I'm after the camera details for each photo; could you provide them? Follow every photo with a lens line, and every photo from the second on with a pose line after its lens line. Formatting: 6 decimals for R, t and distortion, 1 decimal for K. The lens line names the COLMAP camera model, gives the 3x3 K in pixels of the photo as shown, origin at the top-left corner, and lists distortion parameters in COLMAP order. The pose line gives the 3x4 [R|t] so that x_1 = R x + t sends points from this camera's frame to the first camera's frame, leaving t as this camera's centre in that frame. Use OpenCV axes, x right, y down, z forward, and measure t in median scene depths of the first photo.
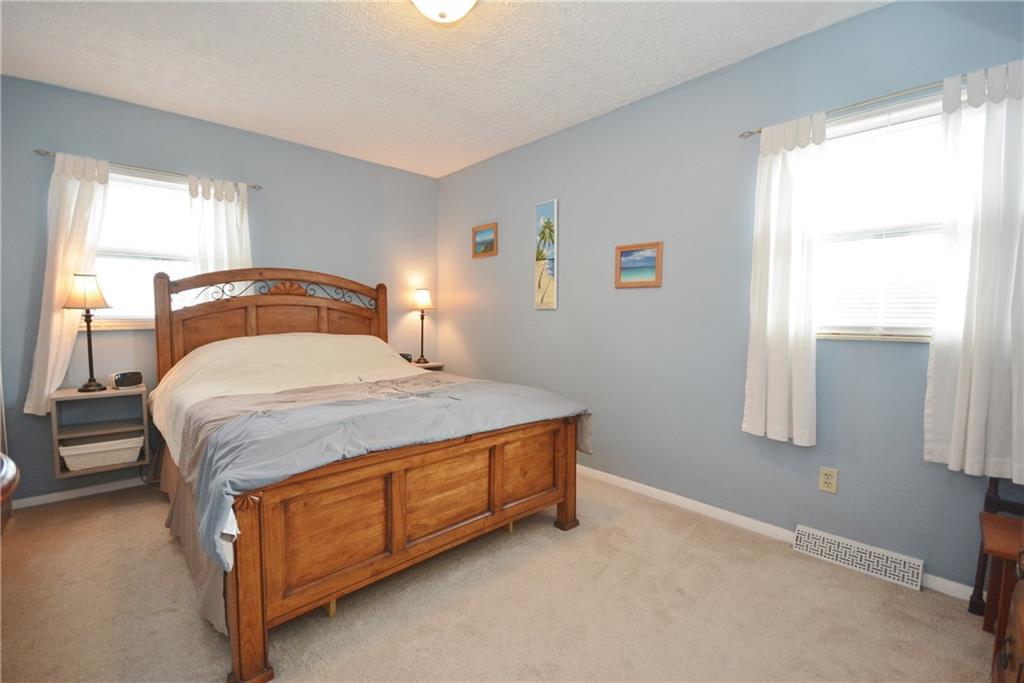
lens RADIAL K [[458.6, 0, 506.2], [0, 458.6, 345.1], [0, 0, 1]] dist [0.003982, -0.006627]
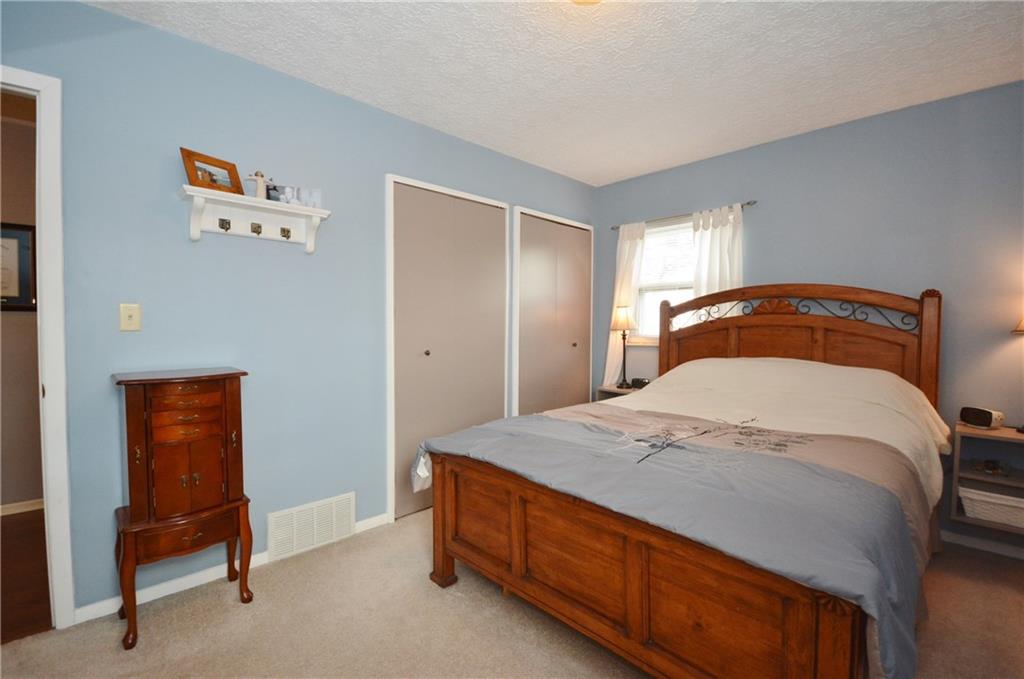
lens RADIAL K [[458.6, 0, 506.8], [0, 458.6, 335.4], [0, 0, 1]] dist [0.003982, -0.006627]
pose [[0.005560, 0.019676, -0.999791, 0.439791], [-0.069334, 0.997408, 0.019243, -0.055110], [0.997578, 0.069212, 0.006910, 0.534614]]
